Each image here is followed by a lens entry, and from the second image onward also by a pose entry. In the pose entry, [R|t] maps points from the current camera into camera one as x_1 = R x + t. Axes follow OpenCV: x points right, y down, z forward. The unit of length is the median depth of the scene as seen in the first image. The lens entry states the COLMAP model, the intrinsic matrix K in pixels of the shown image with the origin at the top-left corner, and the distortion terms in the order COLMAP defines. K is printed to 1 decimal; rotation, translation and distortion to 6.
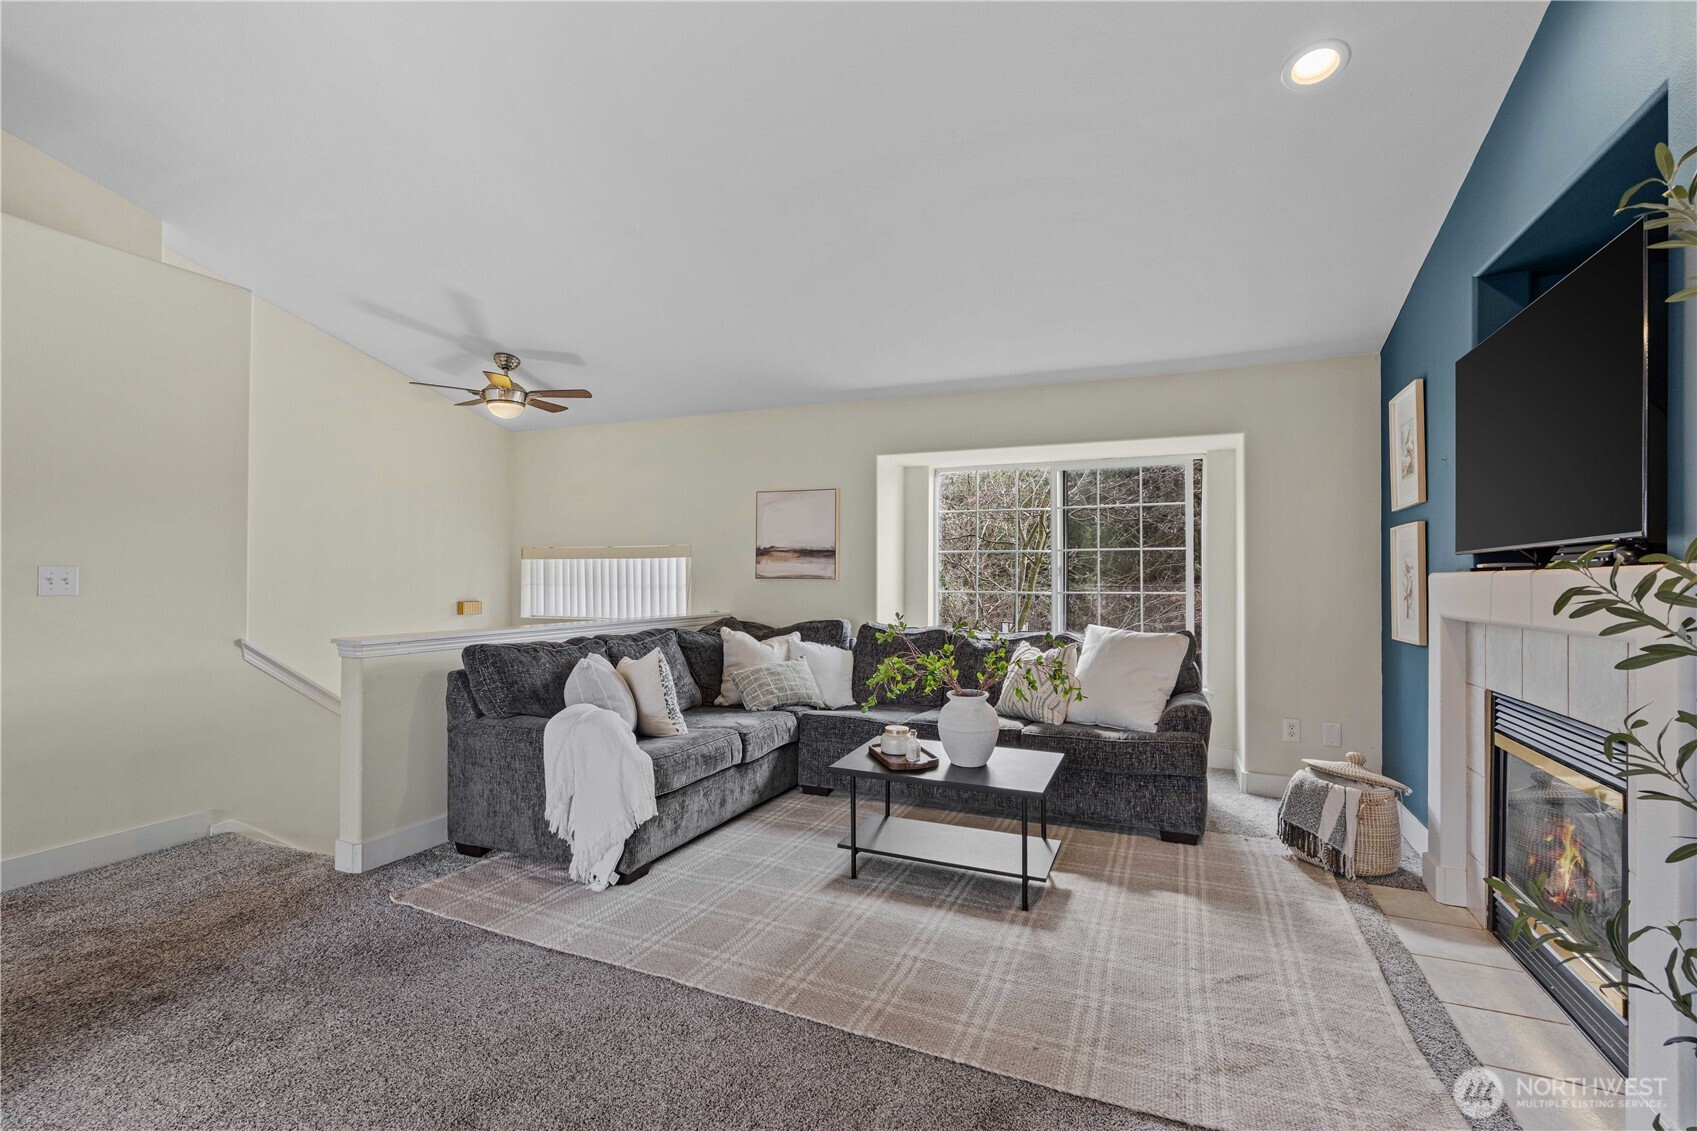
lens RADIAL K [[775.4, 0, 845.2], [0, 775.4, 574.5], [0, 0, 1]] dist [0.000317, 0.000468]
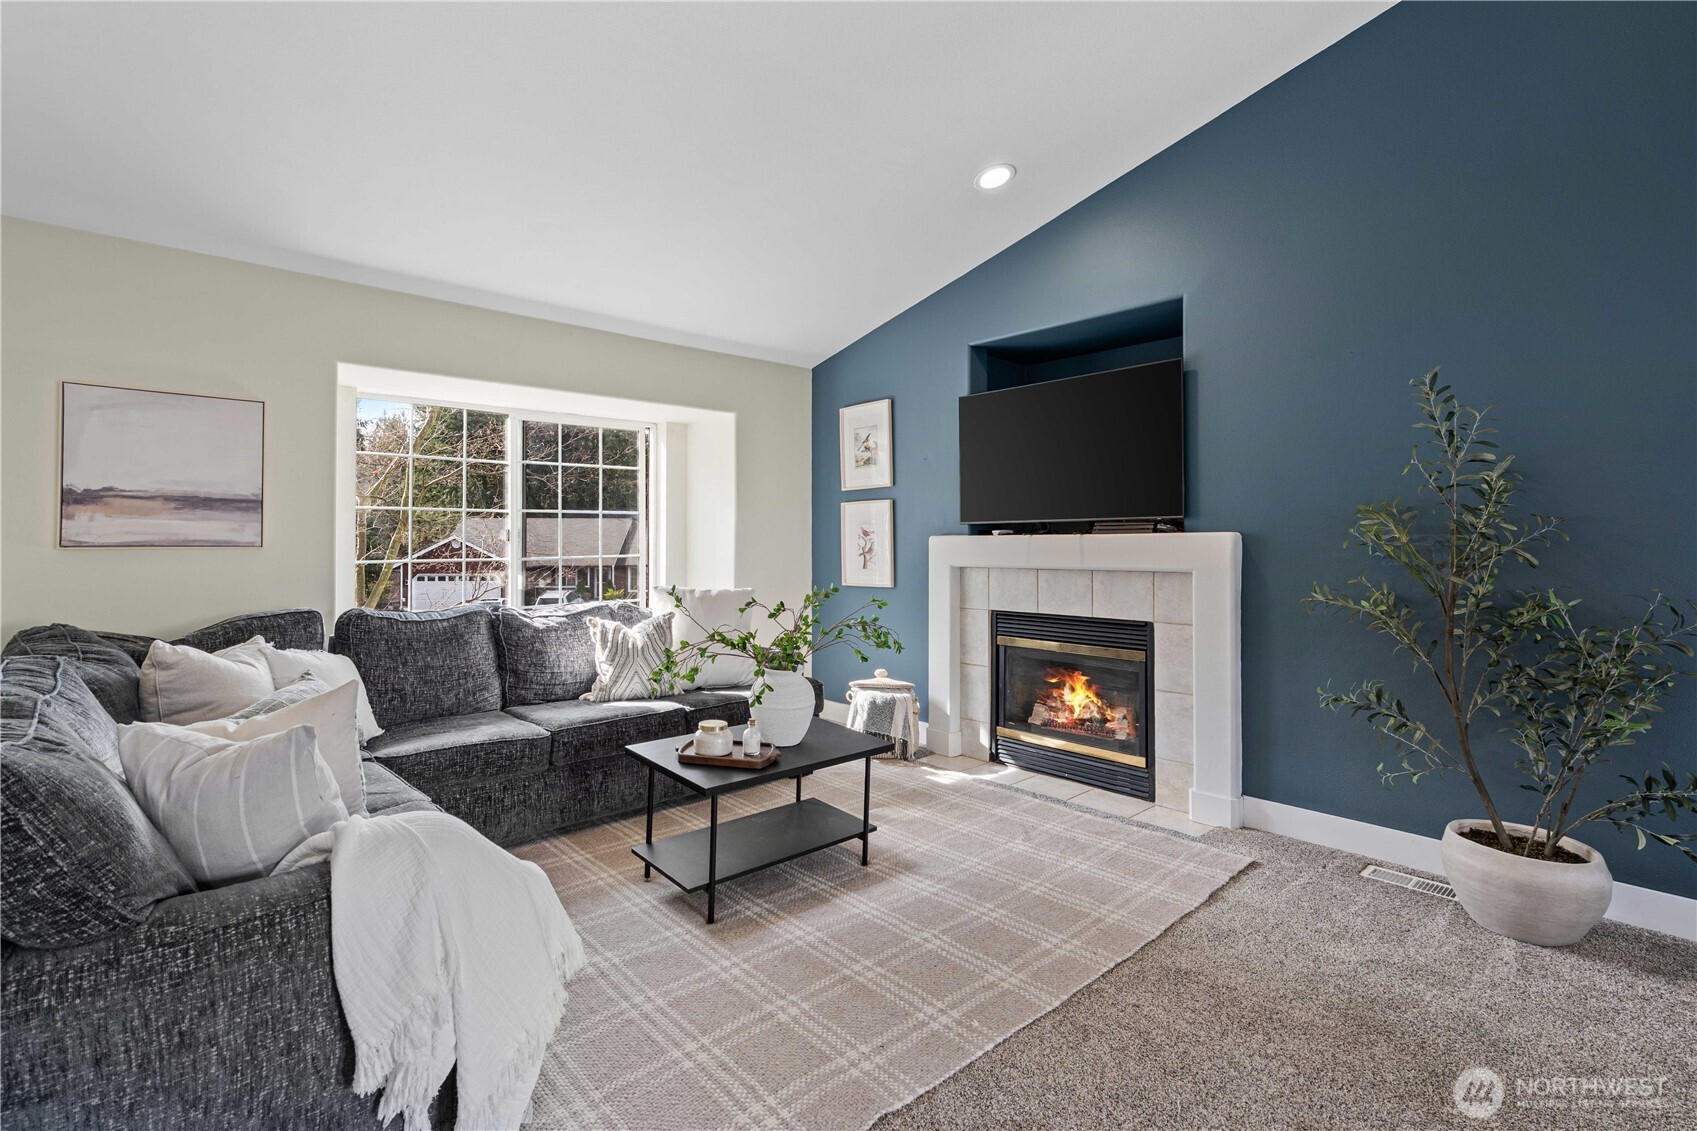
lens RADIAL K [[775.4, 0, 839.9], [0, 775.4, 528.1], [0, 0, 1]] dist [0.000317, 0.000468]
pose [[0.421376, 0.006929, 0.906859, -0.552175], [0.000364, 0.999969, -0.007809, -0.005046], [-0.906886, 0.003621, 0.421361, 0.457133]]
